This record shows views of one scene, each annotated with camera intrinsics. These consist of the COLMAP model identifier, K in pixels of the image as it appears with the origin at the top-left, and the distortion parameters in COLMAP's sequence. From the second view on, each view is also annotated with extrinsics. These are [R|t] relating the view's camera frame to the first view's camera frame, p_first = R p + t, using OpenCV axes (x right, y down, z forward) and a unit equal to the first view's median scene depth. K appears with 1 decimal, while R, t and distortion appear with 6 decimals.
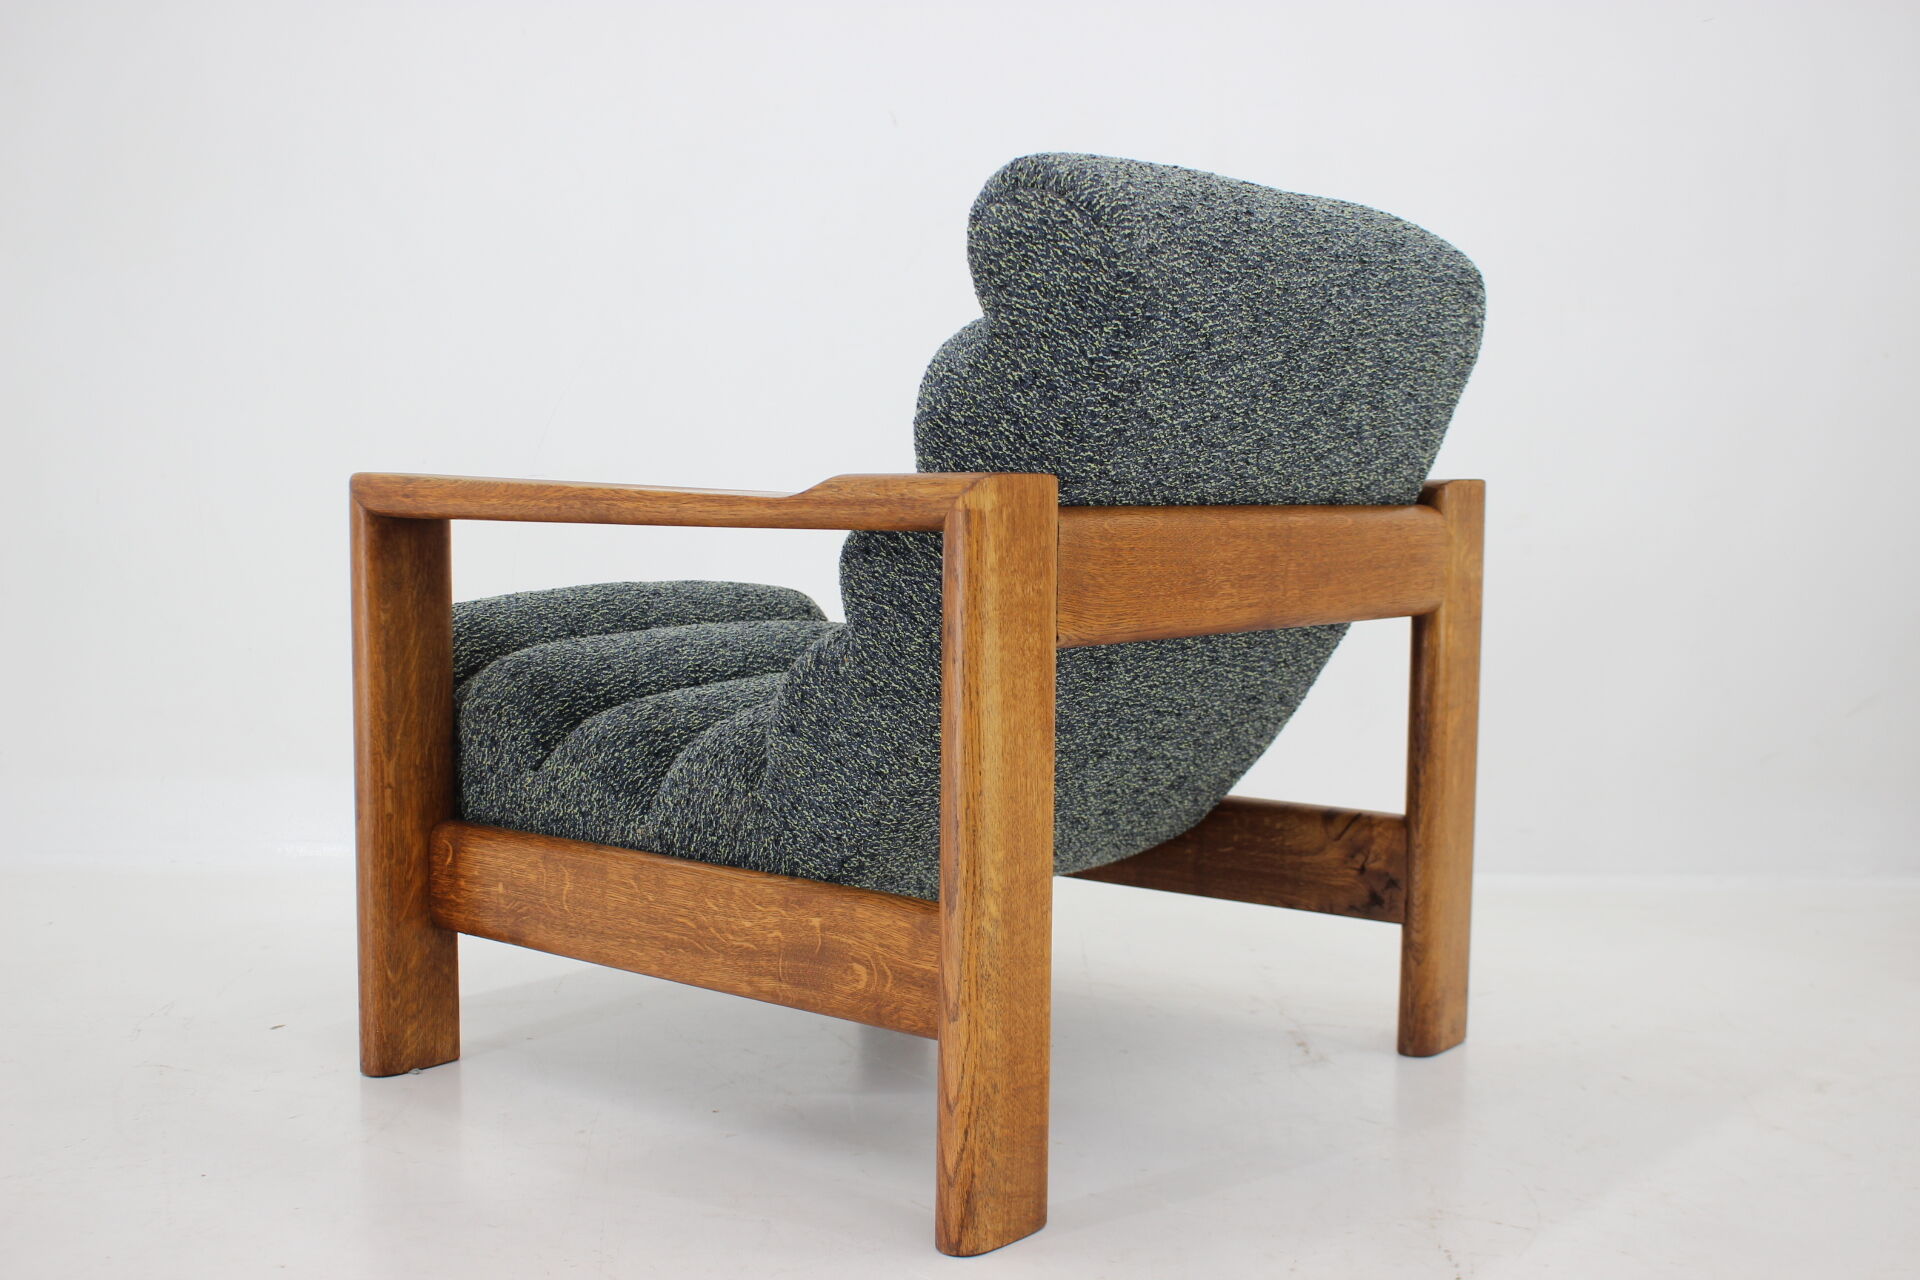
lens RADIAL K [[2015.1, 0, 960.0], [0, 2015.1, 640.0], [0, 0, 1]] dist [-0.119055, 0.125096]
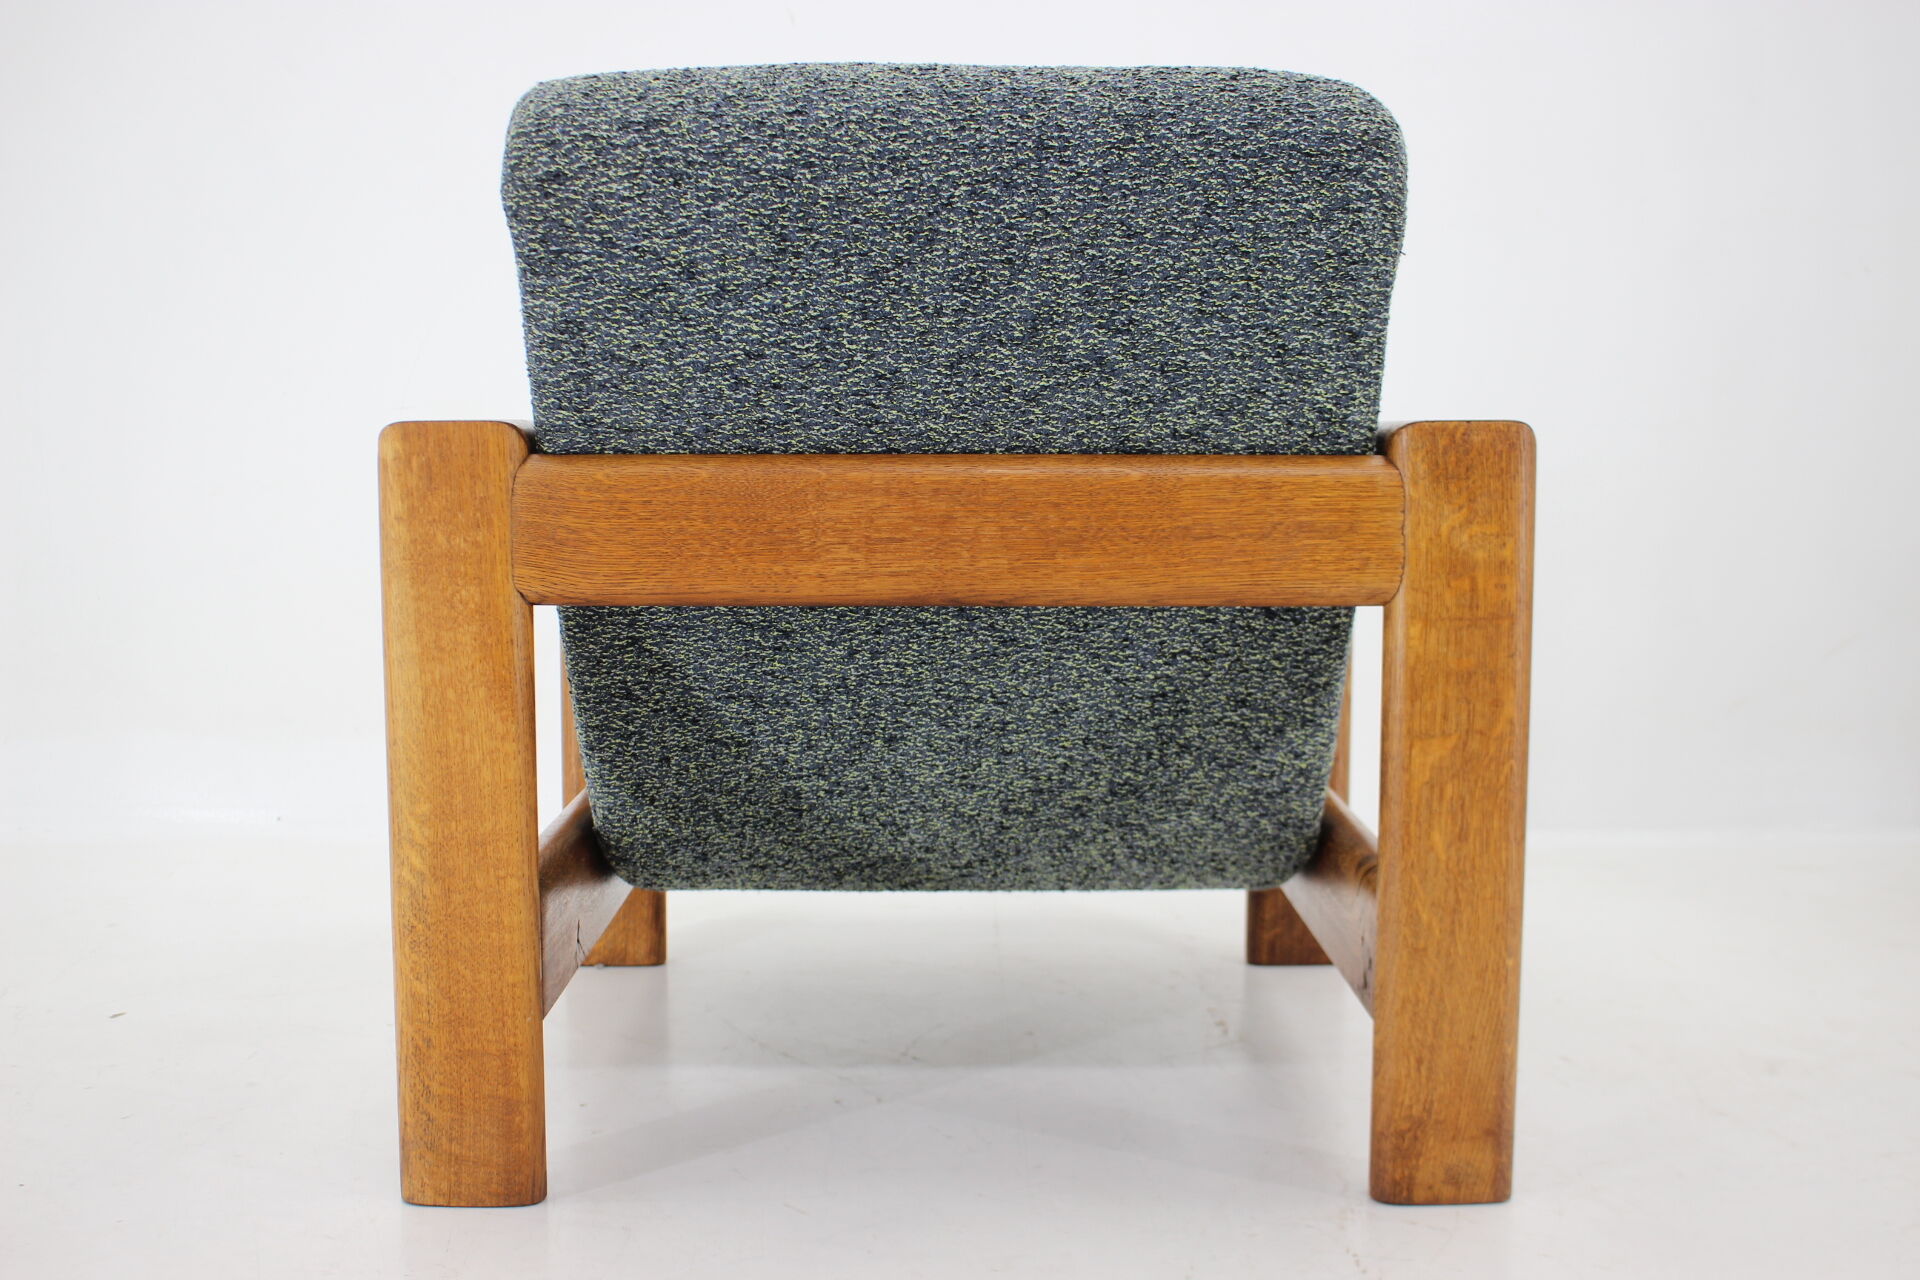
lens RADIAL K [[2312.6, 0, 960.0], [0, 2312.6, 640.0], [0, 0, 1]] dist [-0.020777, -0.006389]
pose [[0.679134, 0.088043, -0.728715, 0.959336], [-0.054950, 0.996093, 0.069136, -0.064127], [0.731954, -0.006910, 0.681319, 0.397026]]
